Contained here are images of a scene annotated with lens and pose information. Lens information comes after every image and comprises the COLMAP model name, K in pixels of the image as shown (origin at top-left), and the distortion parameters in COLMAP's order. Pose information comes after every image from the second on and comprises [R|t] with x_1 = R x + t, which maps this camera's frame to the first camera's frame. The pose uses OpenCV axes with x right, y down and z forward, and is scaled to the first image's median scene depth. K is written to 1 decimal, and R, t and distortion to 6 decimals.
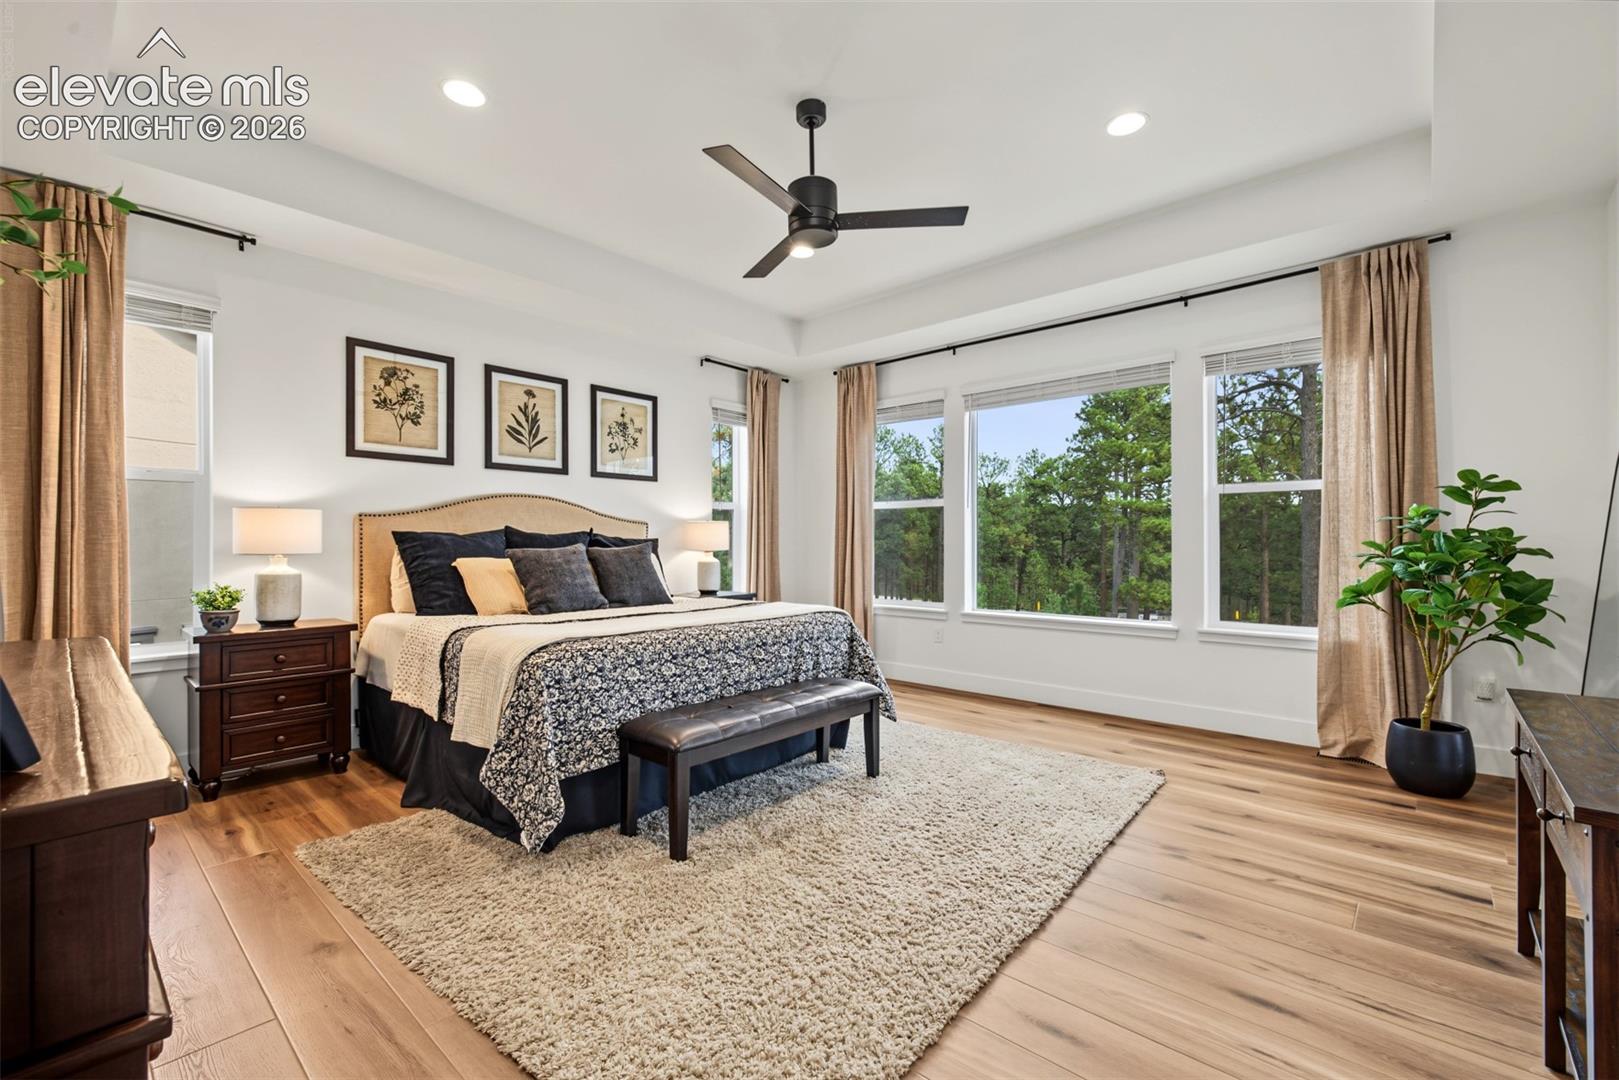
lens RADIAL K [[670.4, 0, 814.5], [0, 670.4, 545.8], [0, 0, 1]] dist [-0.001413, 0.000013]
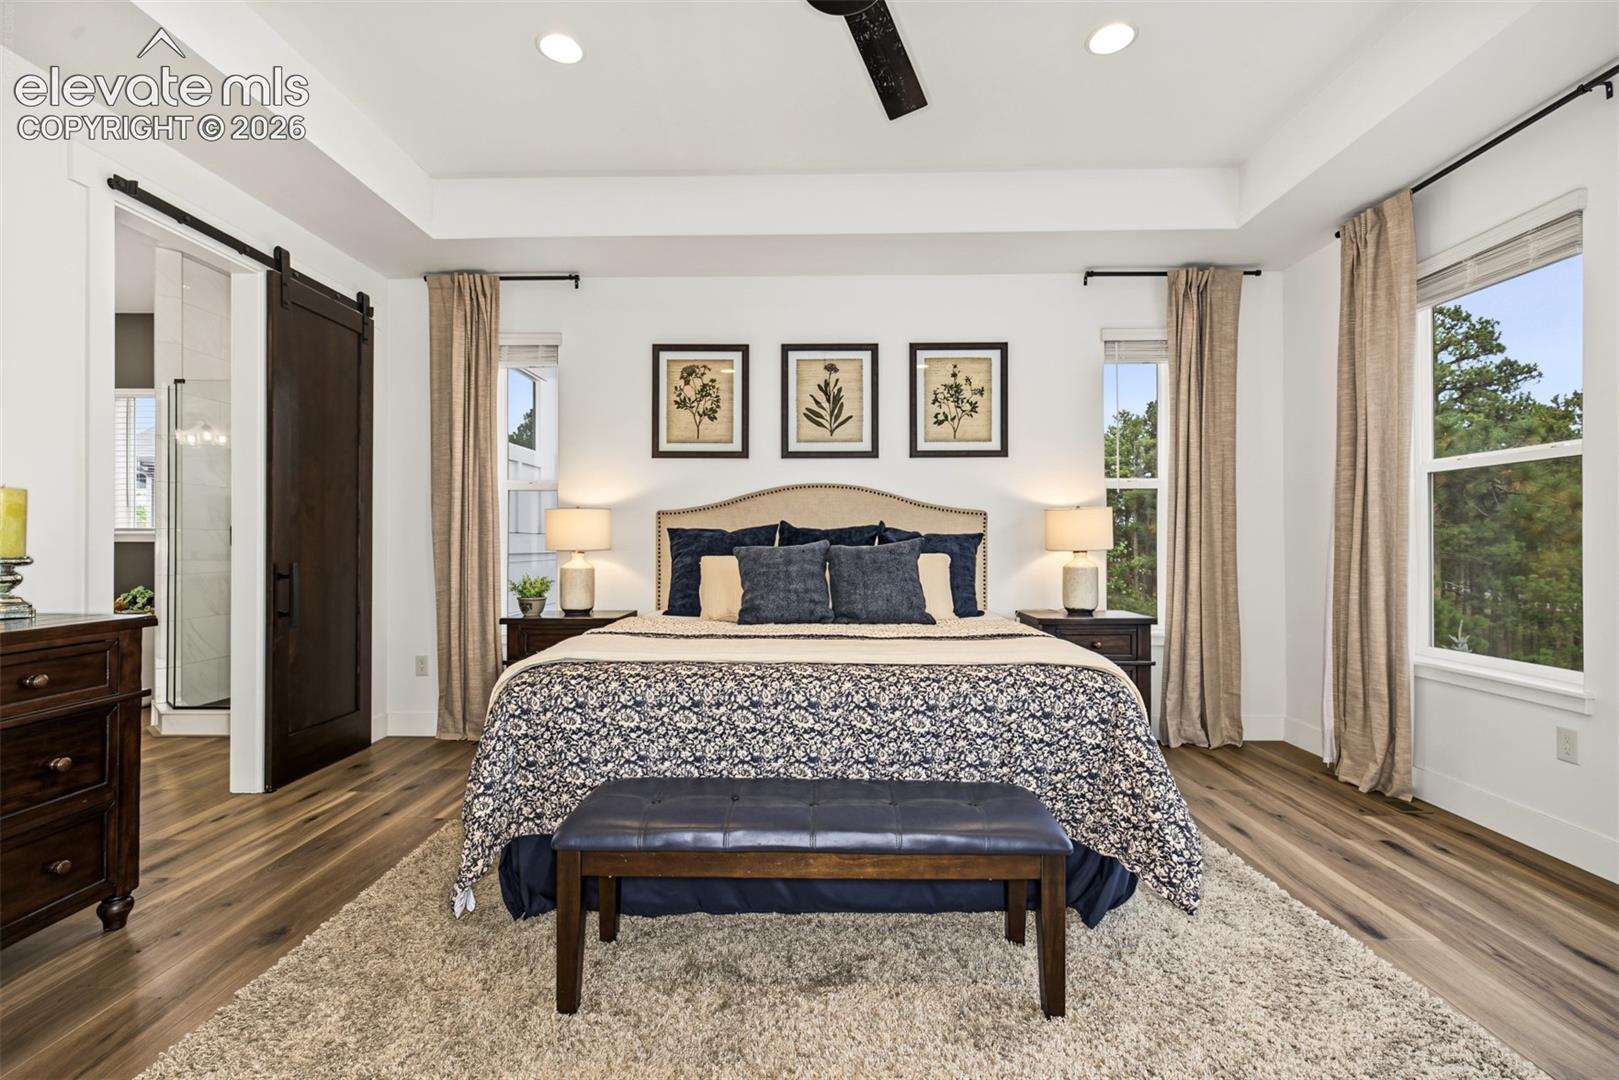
lens RADIAL K [[733.9, 0, 808.6], [0, 733.9, 531.2], [0, 0, 1]] dist [0.008106, -0.001051]
pose [[0.649501, -0.008684, -0.760311, 0.304374], [-0.002334, 0.999907, -0.013415, -0.003275], [0.760357, 0.010488, 0.649420, 0.396278]]
